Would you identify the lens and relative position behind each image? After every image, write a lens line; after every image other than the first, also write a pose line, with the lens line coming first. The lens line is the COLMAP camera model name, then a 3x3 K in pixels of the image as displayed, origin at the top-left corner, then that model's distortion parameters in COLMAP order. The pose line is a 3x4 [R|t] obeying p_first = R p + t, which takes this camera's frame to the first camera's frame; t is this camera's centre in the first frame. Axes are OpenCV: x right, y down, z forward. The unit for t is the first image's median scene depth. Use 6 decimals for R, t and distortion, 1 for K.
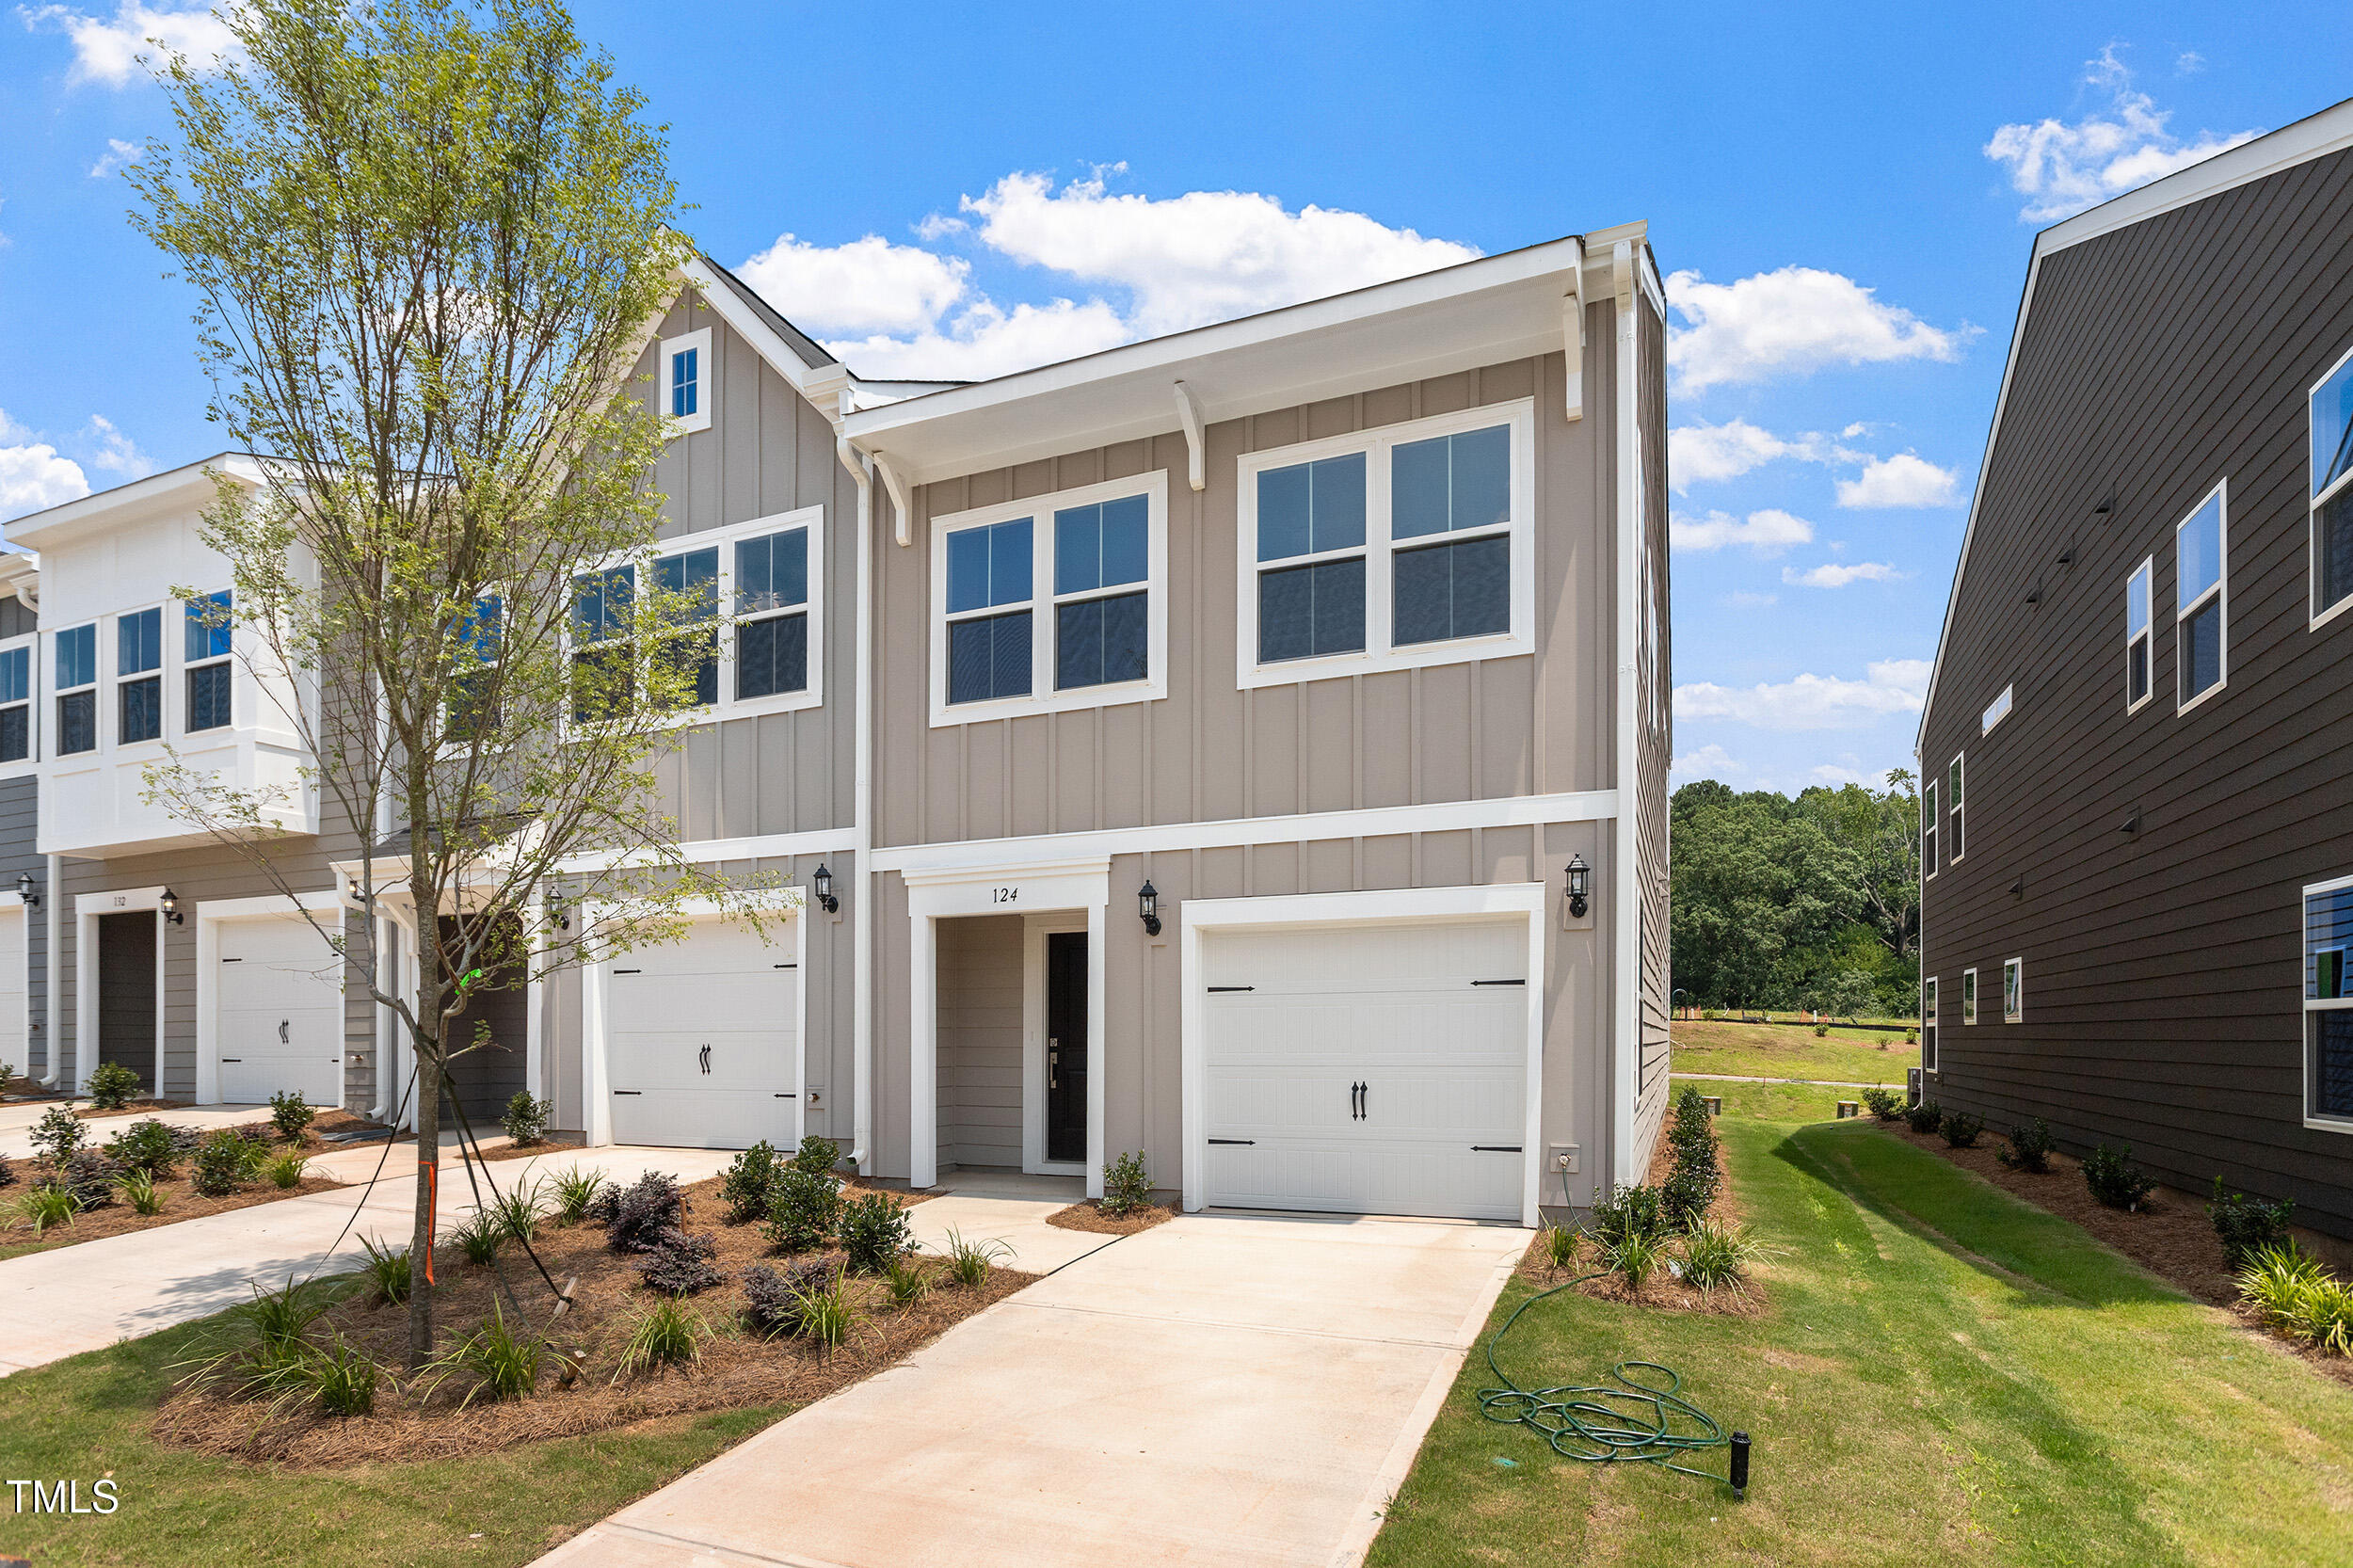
lens RADIAL K [[1198.2, 0, 1170.4], [0, 1198.2, 1028.3], [0, 0, 1]] dist [-0.001660, -0.000222]
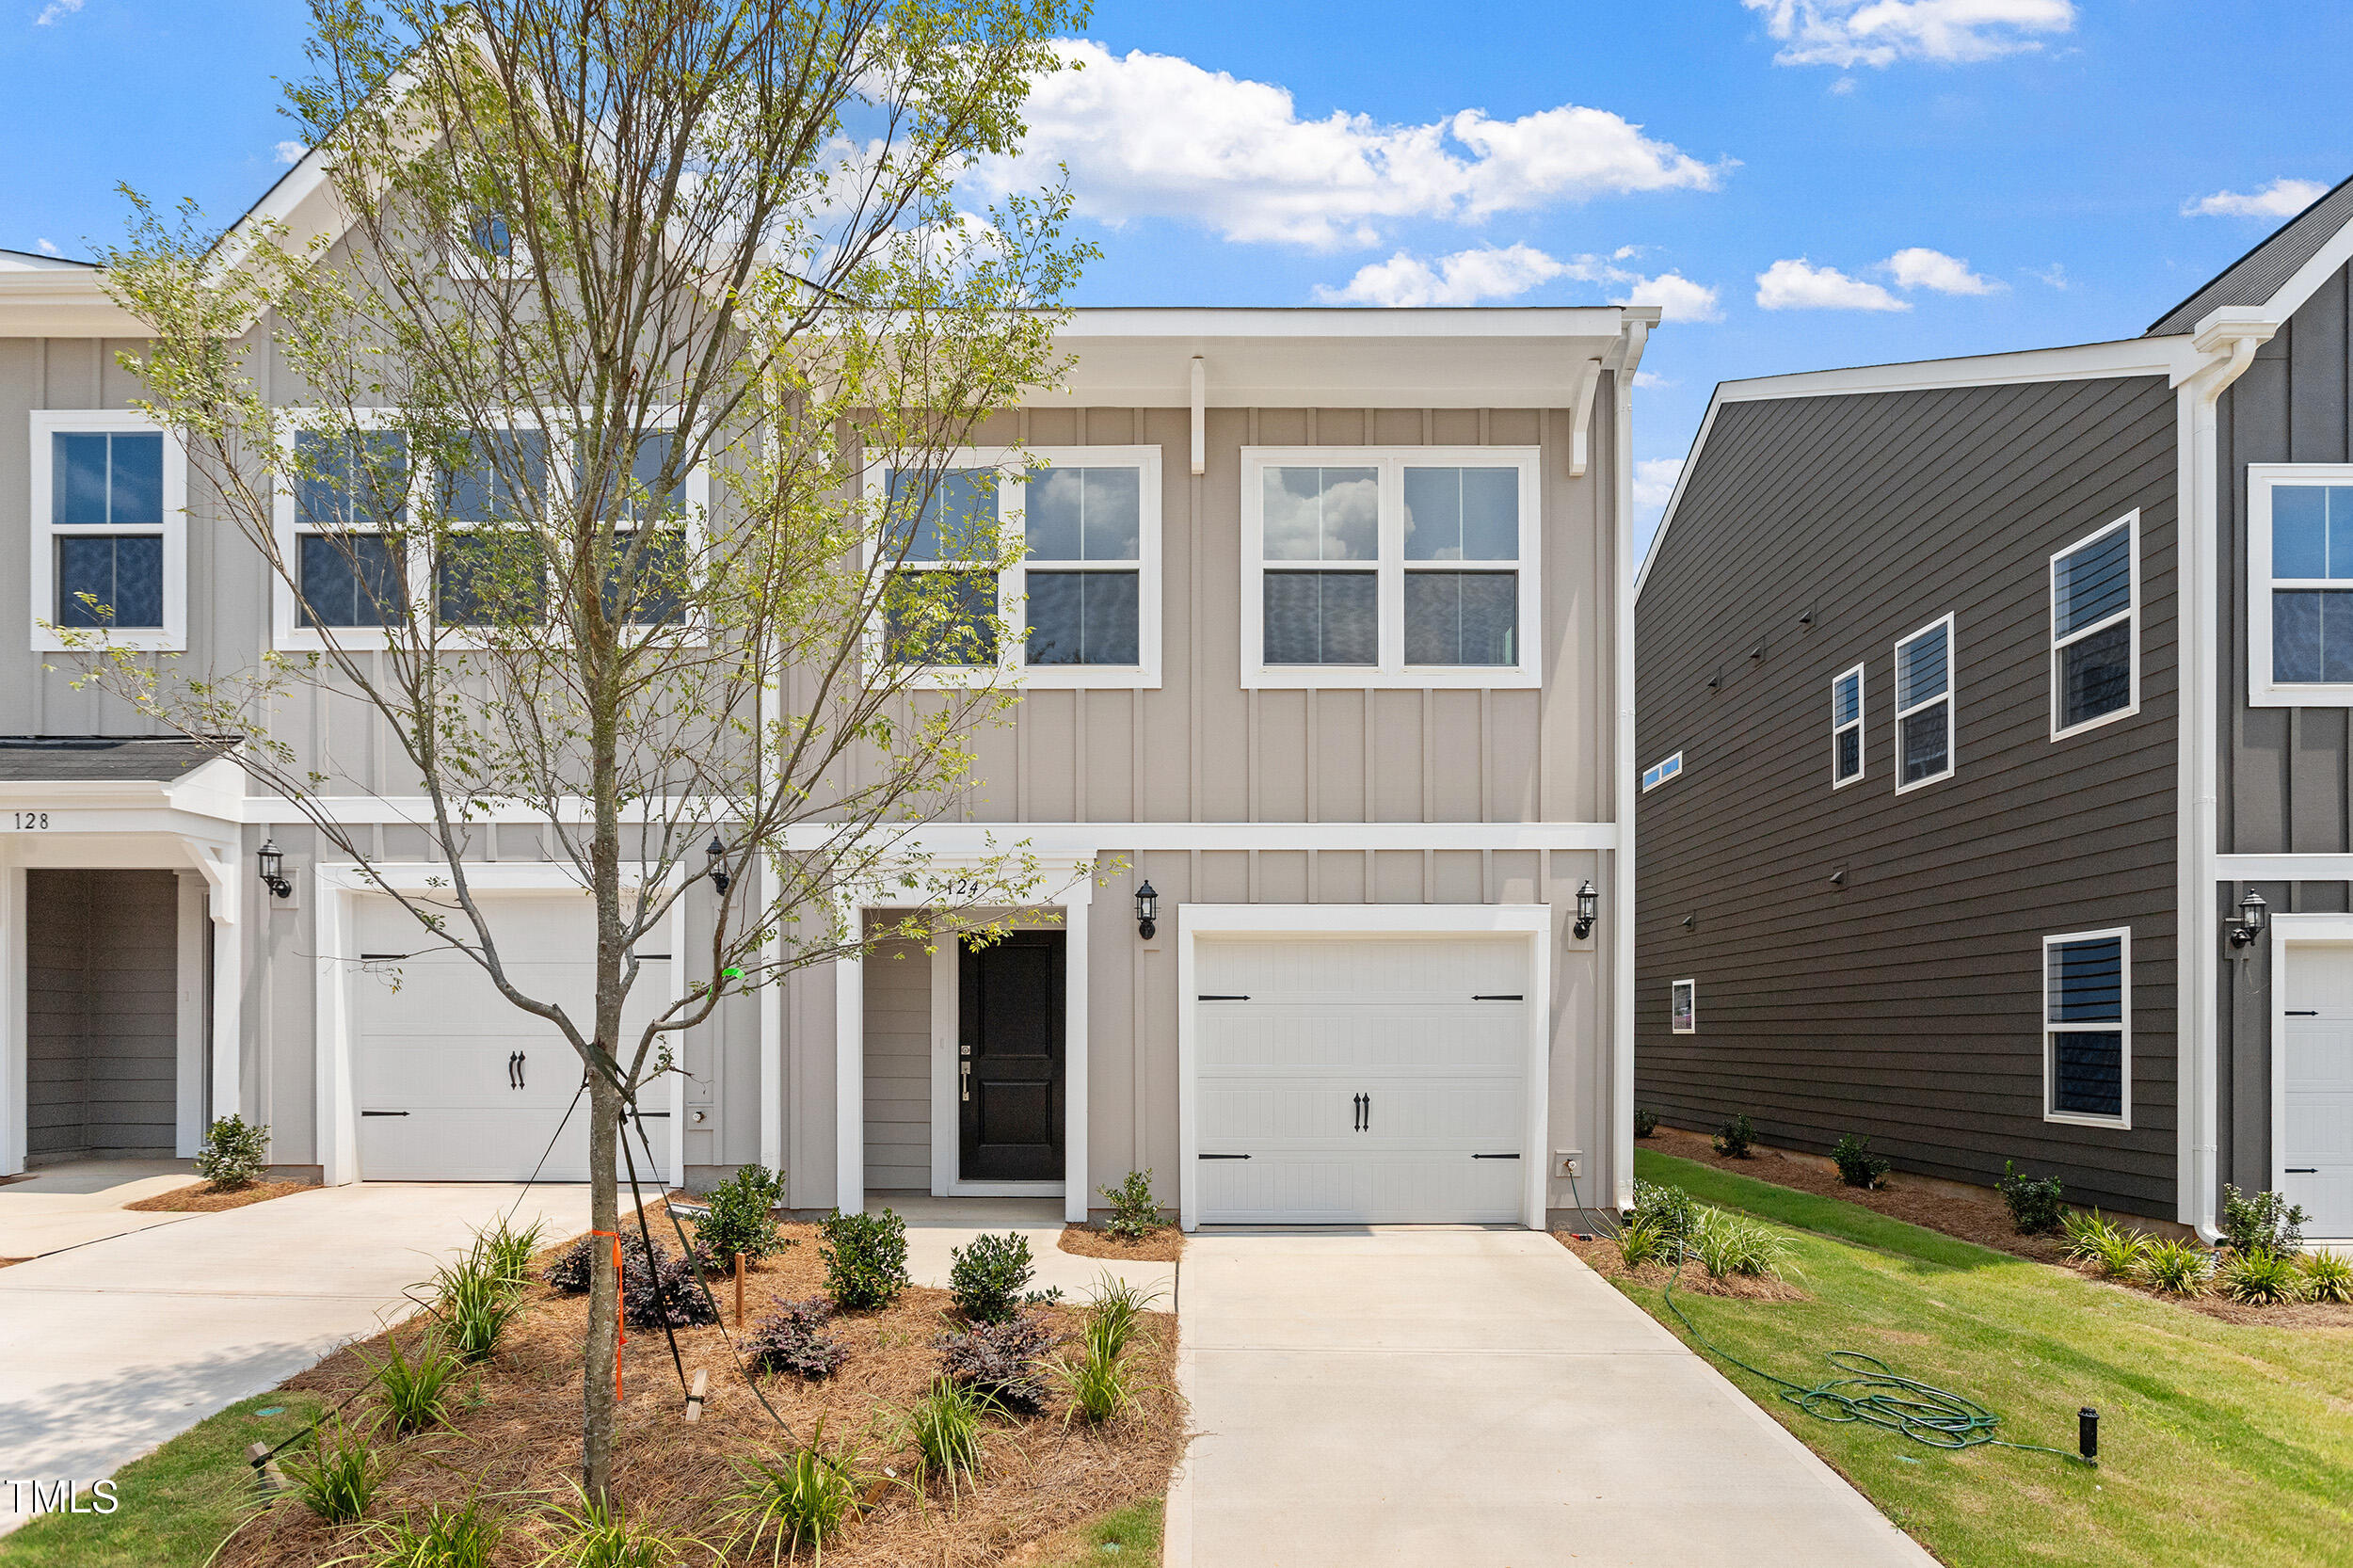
lens RADIAL K [[1198.2, 0, 1170.4], [0, 1198.2, 1028.3], [0, 0, 1]] dist [-0.001660, -0.000222]
pose [[0.926901, 0.008929, 0.375199, -0.357361], [-0.009381, 0.999956, -0.000621, -0.007406], [-0.375188, -0.002945, 0.926944, 0.124998]]
